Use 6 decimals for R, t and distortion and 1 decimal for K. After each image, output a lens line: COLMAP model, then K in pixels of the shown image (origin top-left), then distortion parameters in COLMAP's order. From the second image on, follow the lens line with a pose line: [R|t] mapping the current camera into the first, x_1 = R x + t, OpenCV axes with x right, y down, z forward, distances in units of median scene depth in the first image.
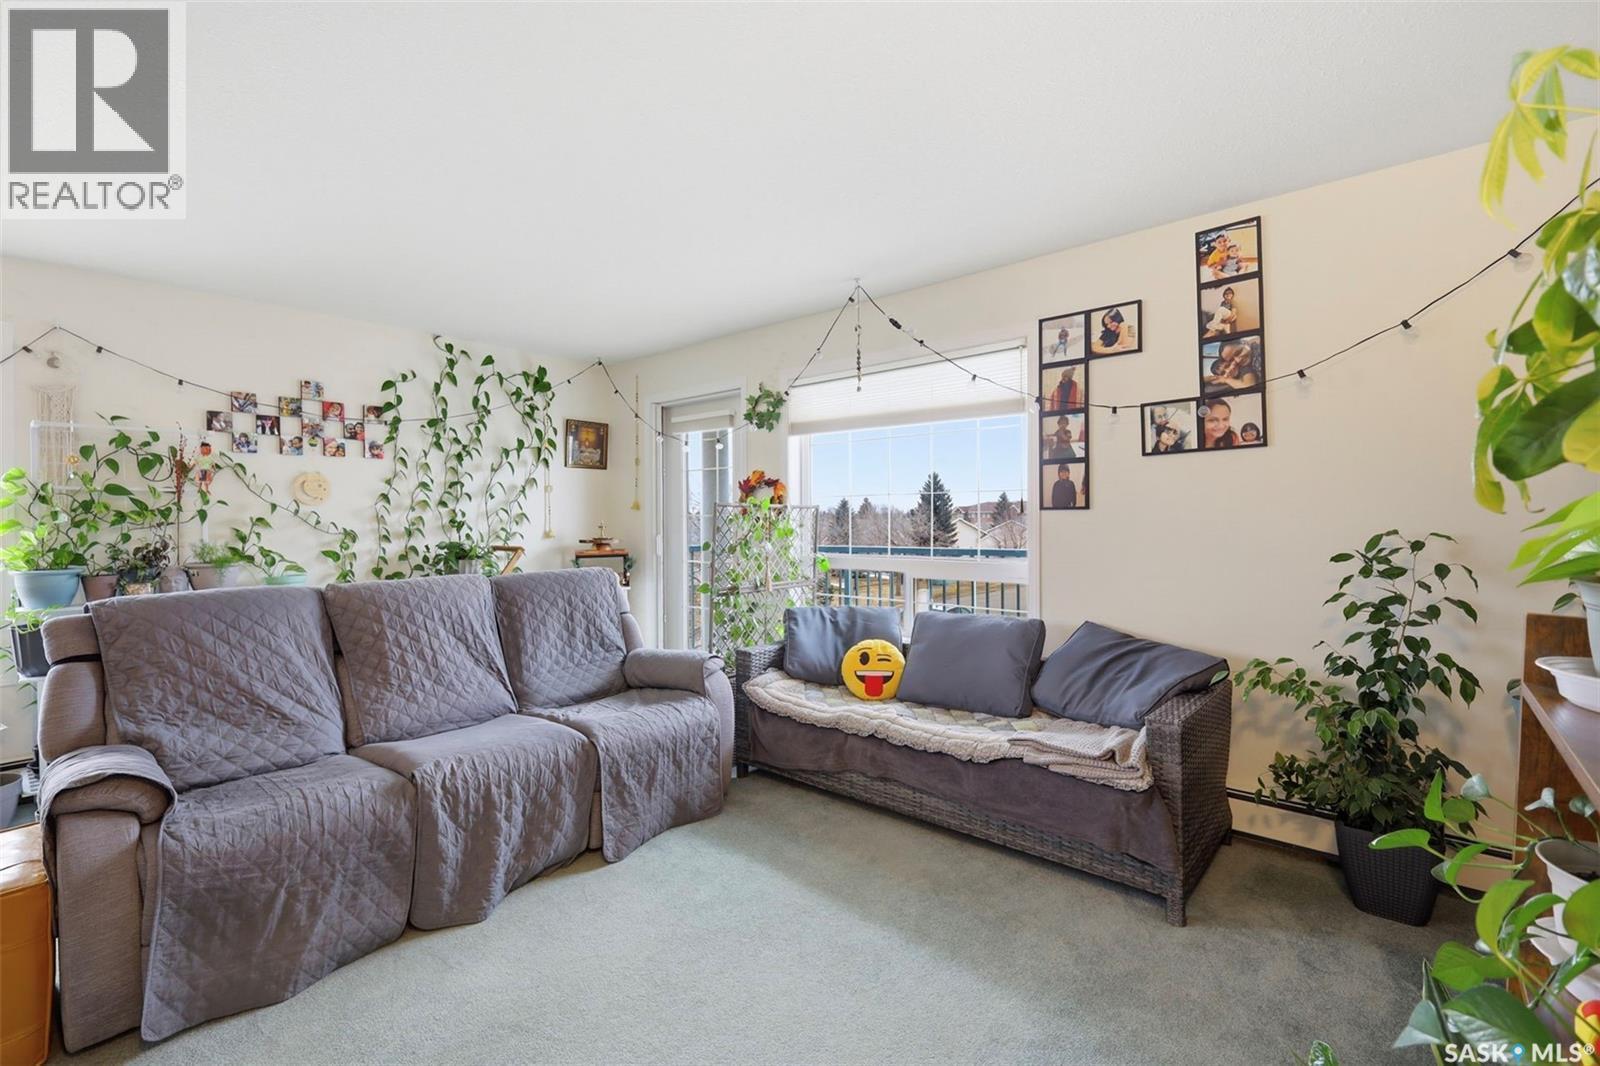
lens RADIAL K [[715.6, 0, 793.3], [0, 715.6, 525.5], [0, 0, 1]] dist [0.002132, -0.000014]
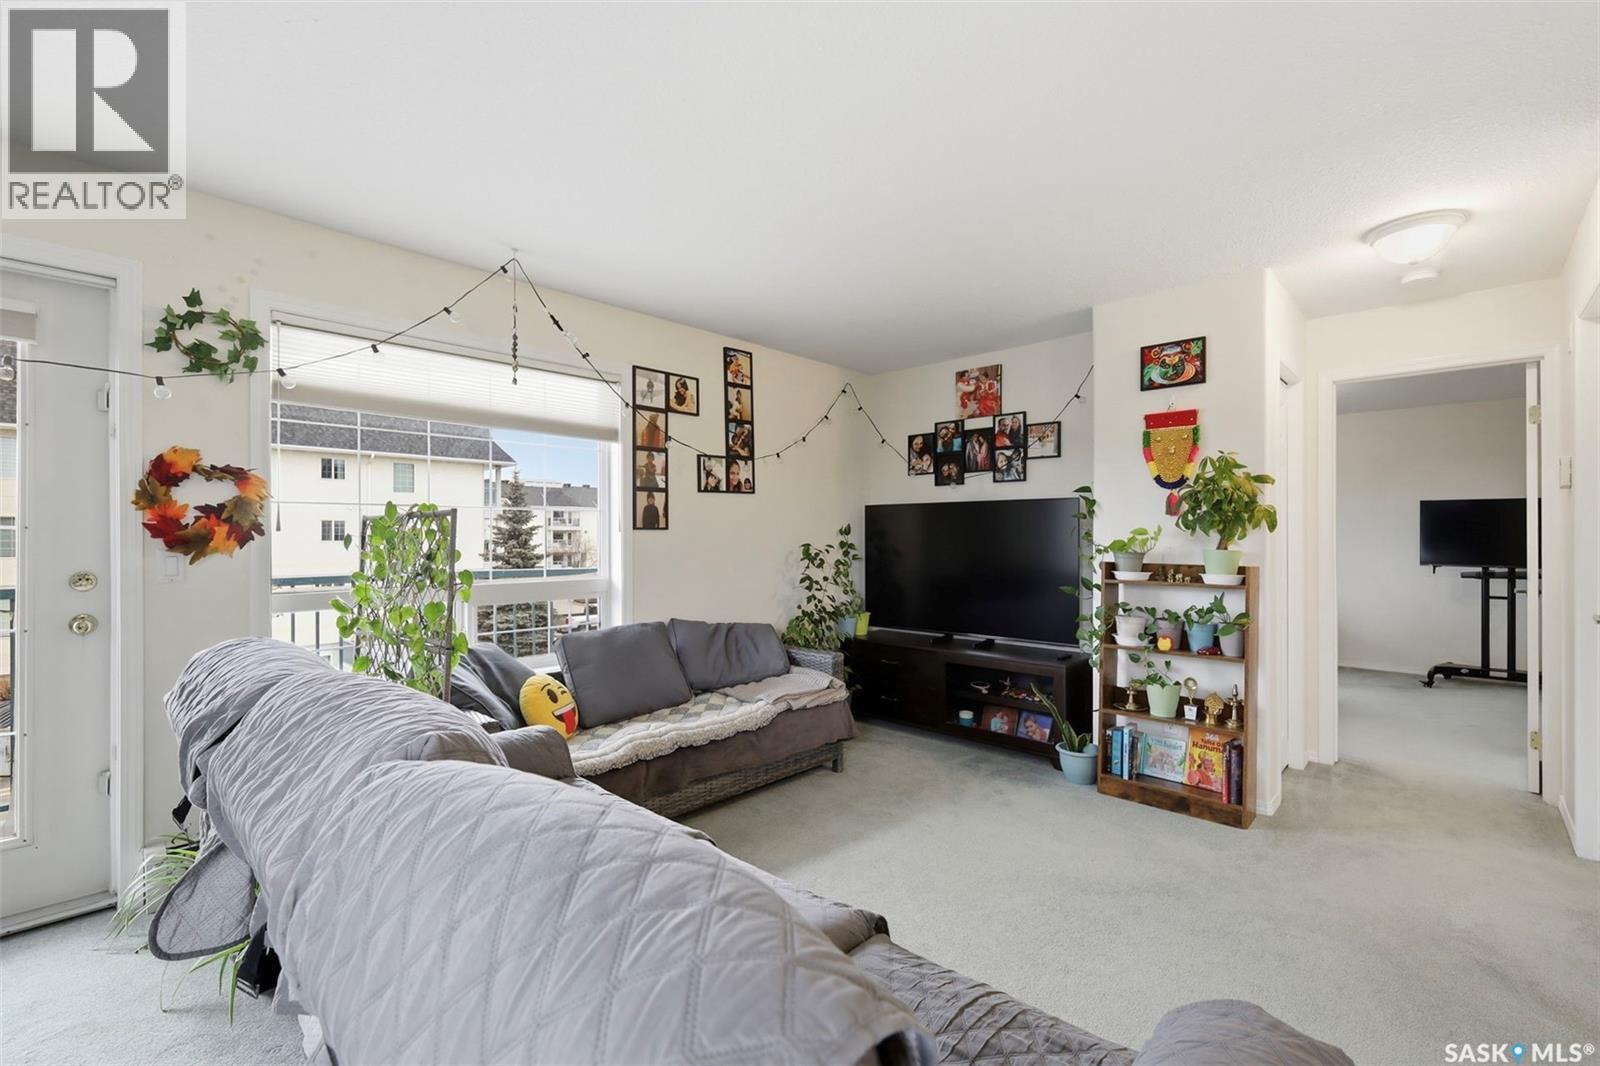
lens RADIAL K [[715.6, 0, 793.3], [0, 715.6, 537.2], [0, 0, 1]] dist [0.002132, -0.000014]
pose [[0.023227, 0.004590, 0.999720, -0.863699], [0.008860, 0.999949, -0.004797, -0.001737], [-0.999691, 0.008969, 0.023185, 0.768332]]
